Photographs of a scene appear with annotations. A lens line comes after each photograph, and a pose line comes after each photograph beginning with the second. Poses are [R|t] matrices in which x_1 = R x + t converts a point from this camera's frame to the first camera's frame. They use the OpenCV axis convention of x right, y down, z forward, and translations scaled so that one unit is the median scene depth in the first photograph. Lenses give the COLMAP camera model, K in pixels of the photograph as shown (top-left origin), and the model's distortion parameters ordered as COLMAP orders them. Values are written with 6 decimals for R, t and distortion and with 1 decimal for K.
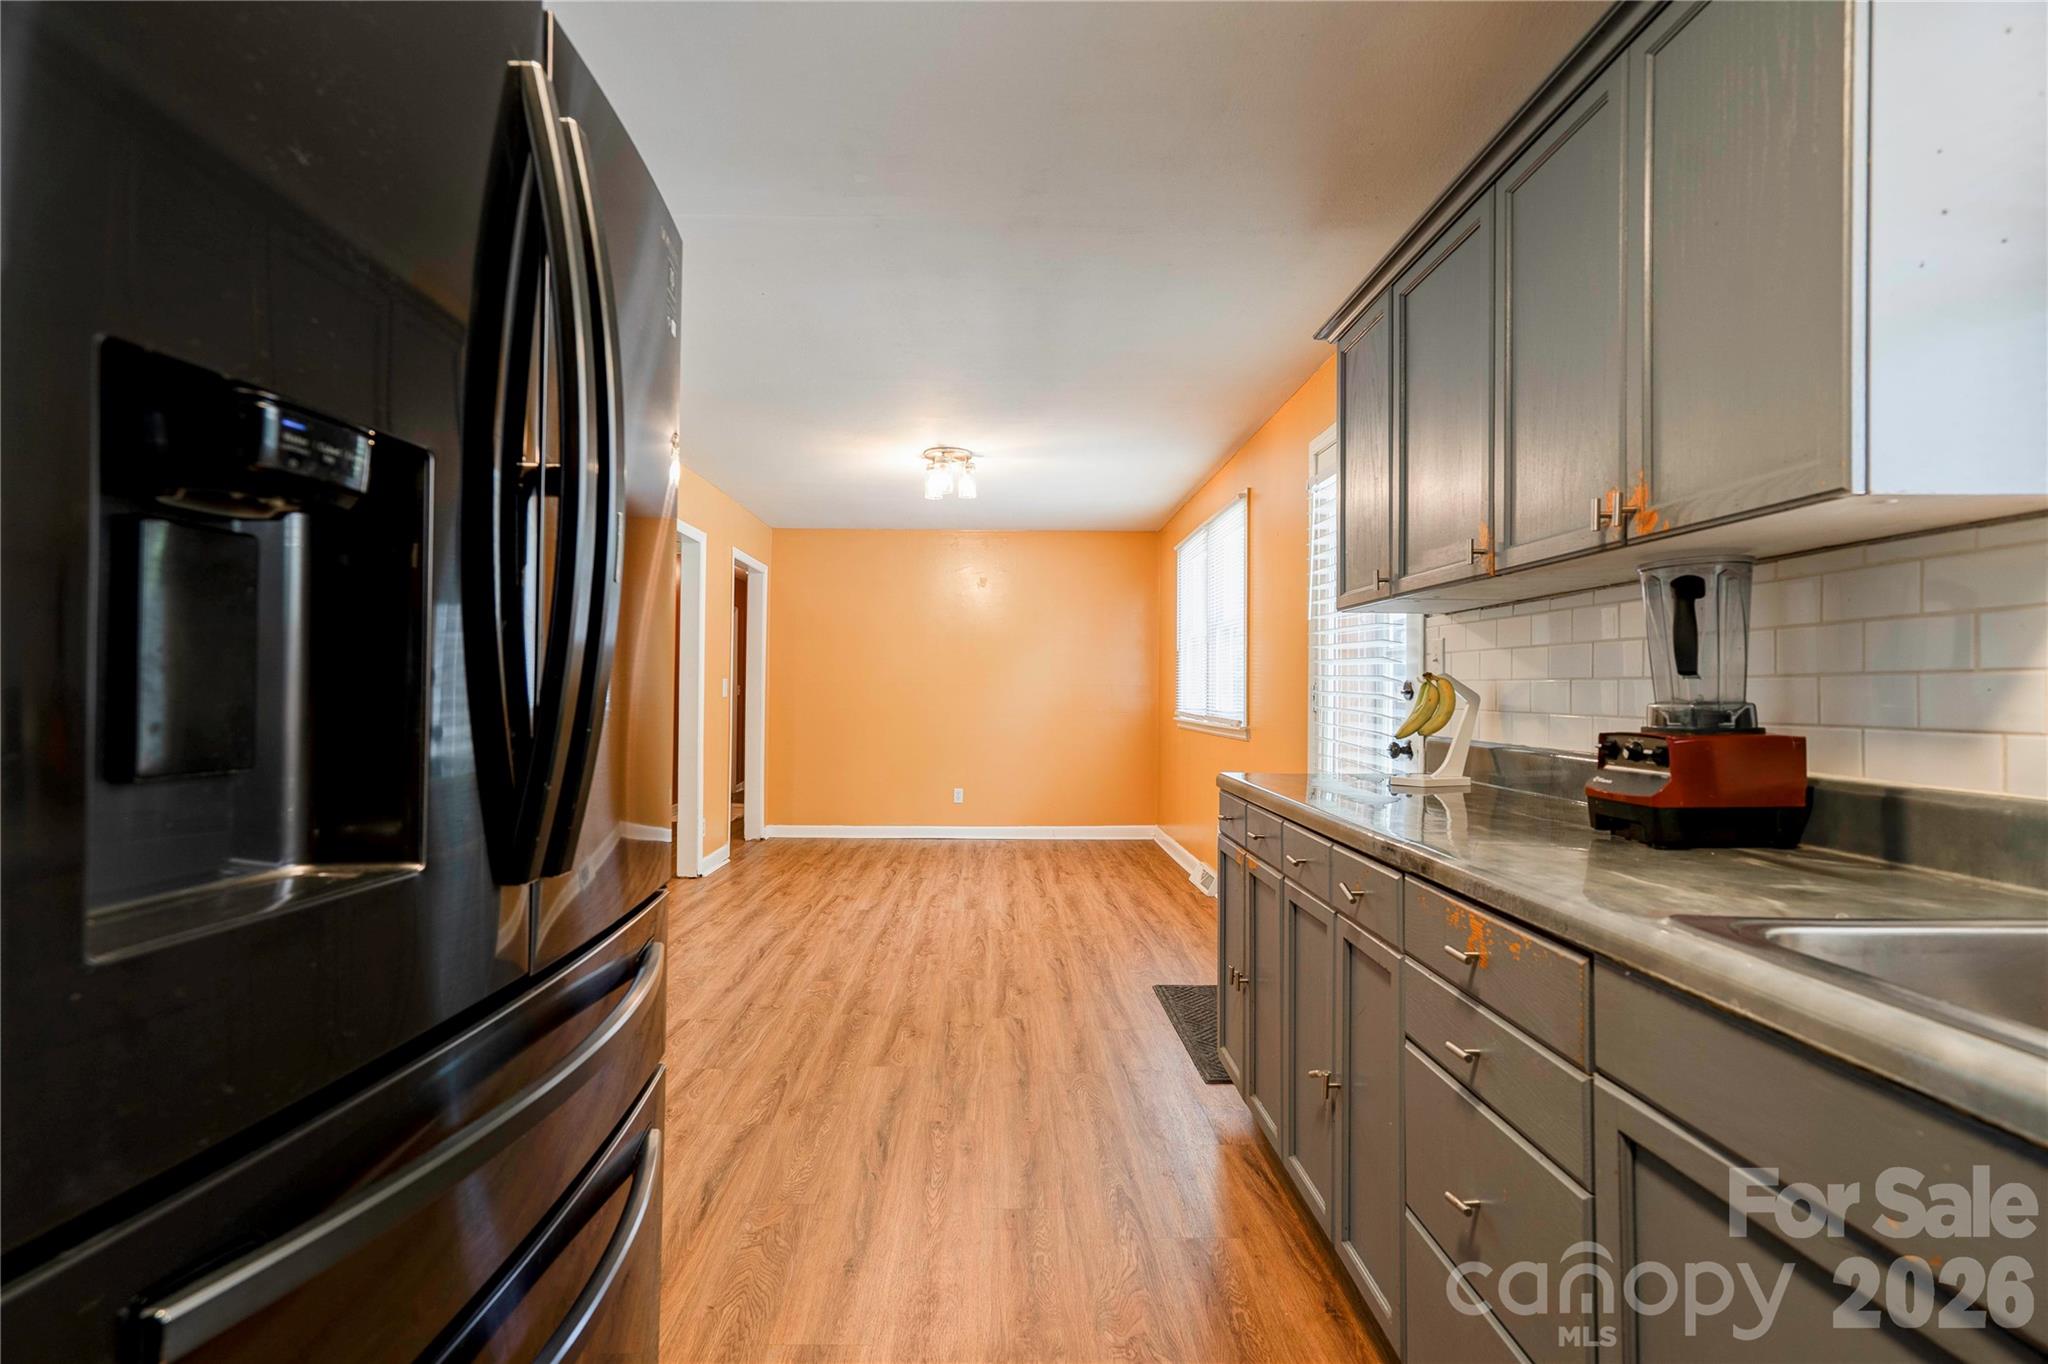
lens RADIAL K [[941.3, 0, 1015.6], [0, 941.3, 673.6], [0, 0, 1]] dist [-0.009752, 0.016777]
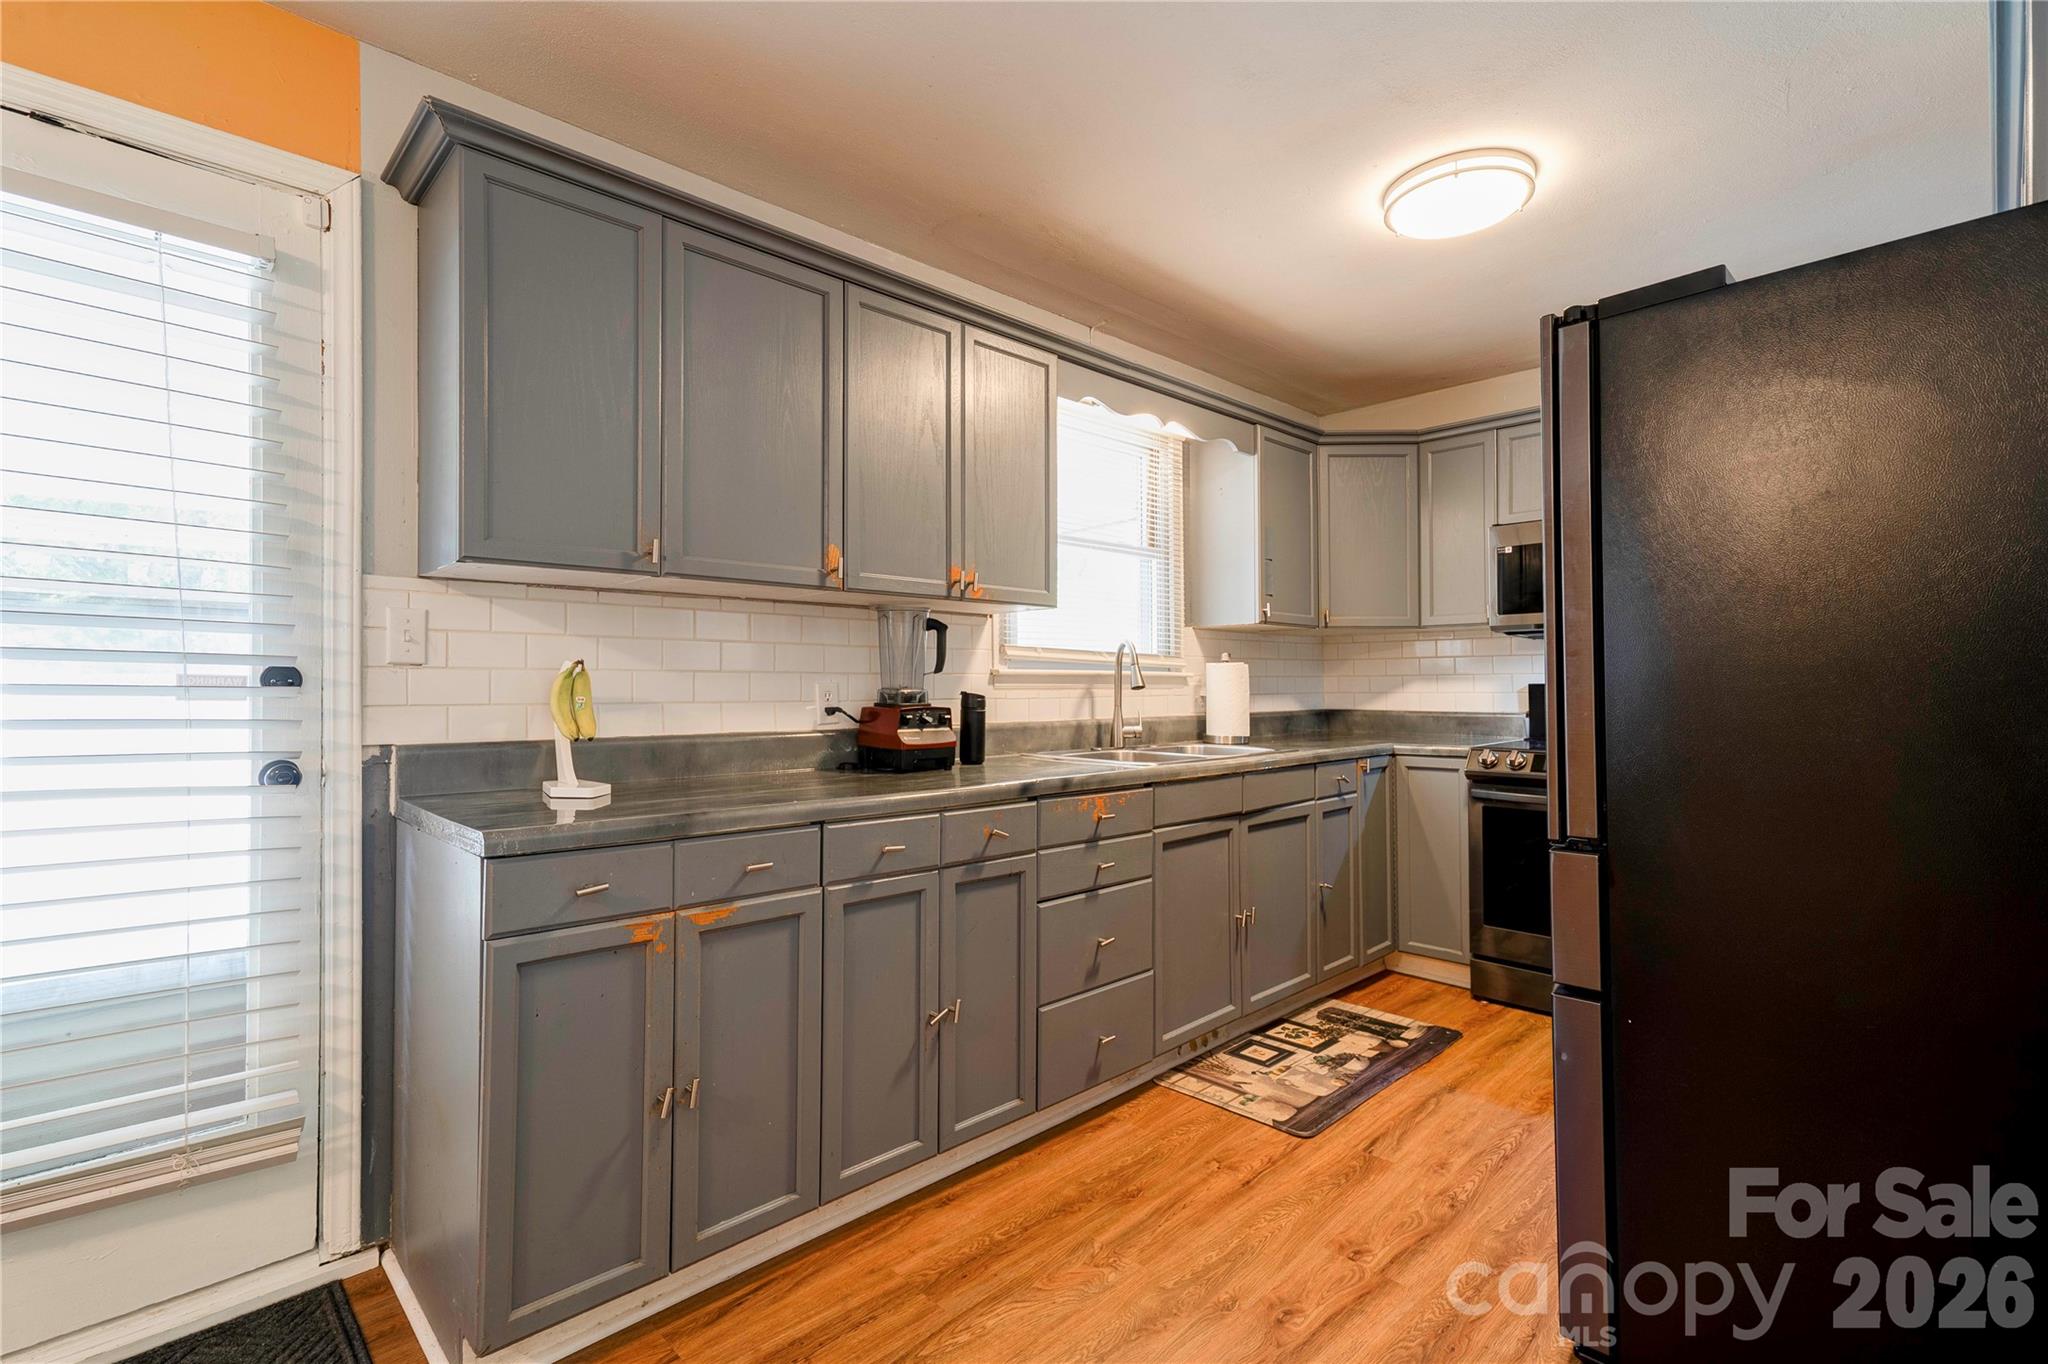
lens RADIAL K [[941.3, 0, 1015.6], [0, 941.3, 673.6], [0, 0, 1]] dist [-0.009752, 0.016777]
pose [[-0.677571, 0.001531, 0.735456, -0.446768], [-0.018160, 0.999658, -0.018812, 0.020727], [-0.735233, -0.026102, -0.677312, 1.307877]]
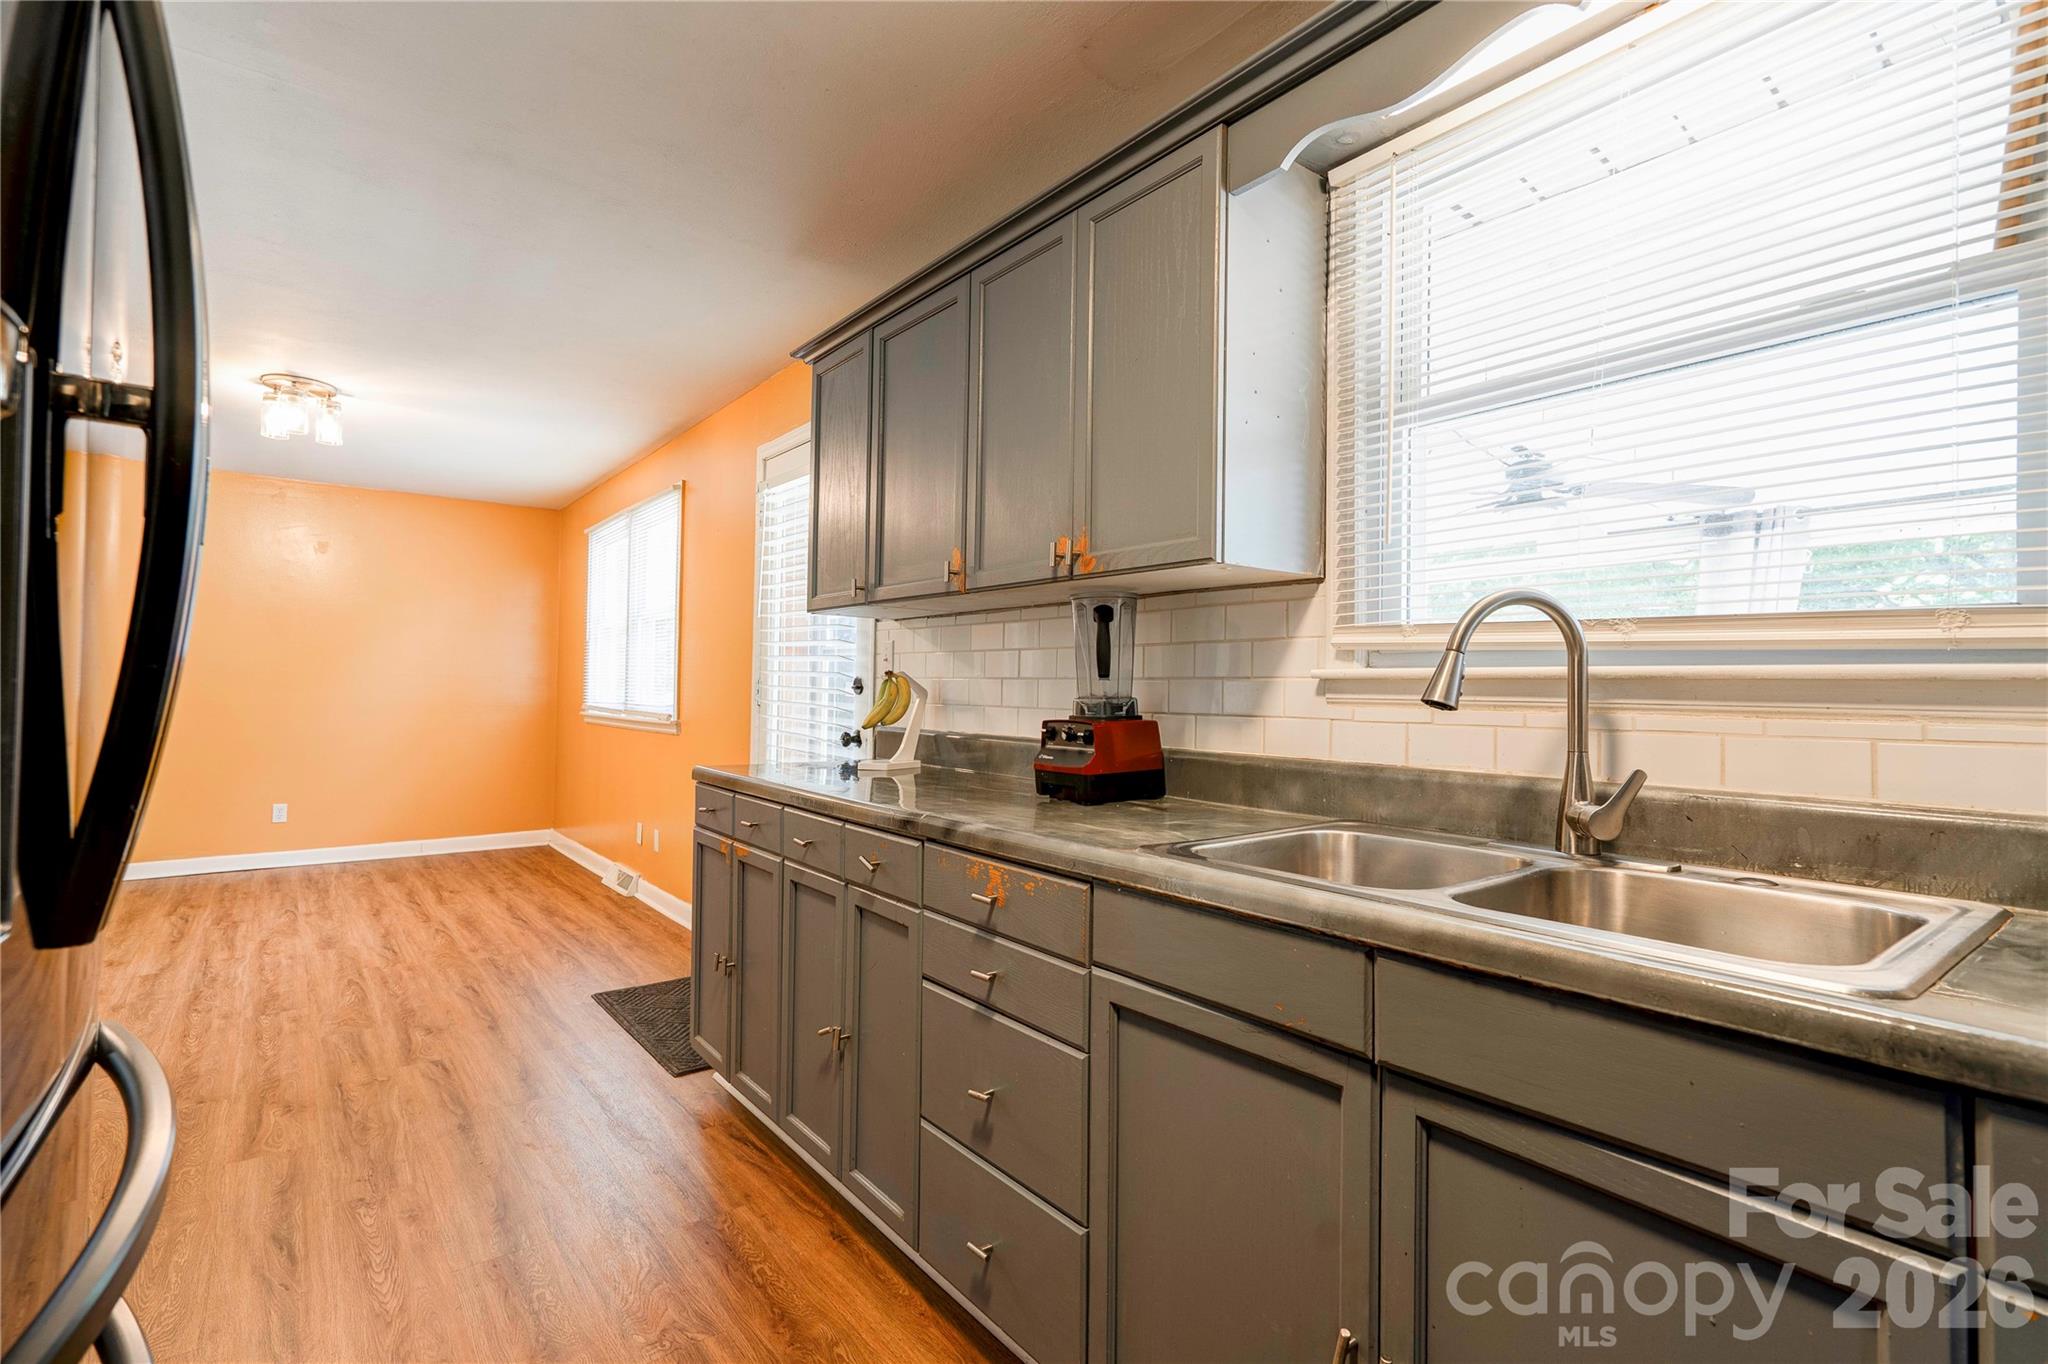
lens RADIAL K [[941.3, 0, 1015.6], [0, 941.3, 673.6], [0, 0, 1]] dist [-0.009752, 0.016777]
pose [[0.800185, 0.014574, 0.599577, -0.132801], [-0.019391, 0.999811, 0.001576, -0.002454], [-0.599440, -0.012888, 0.800316, -0.014903]]
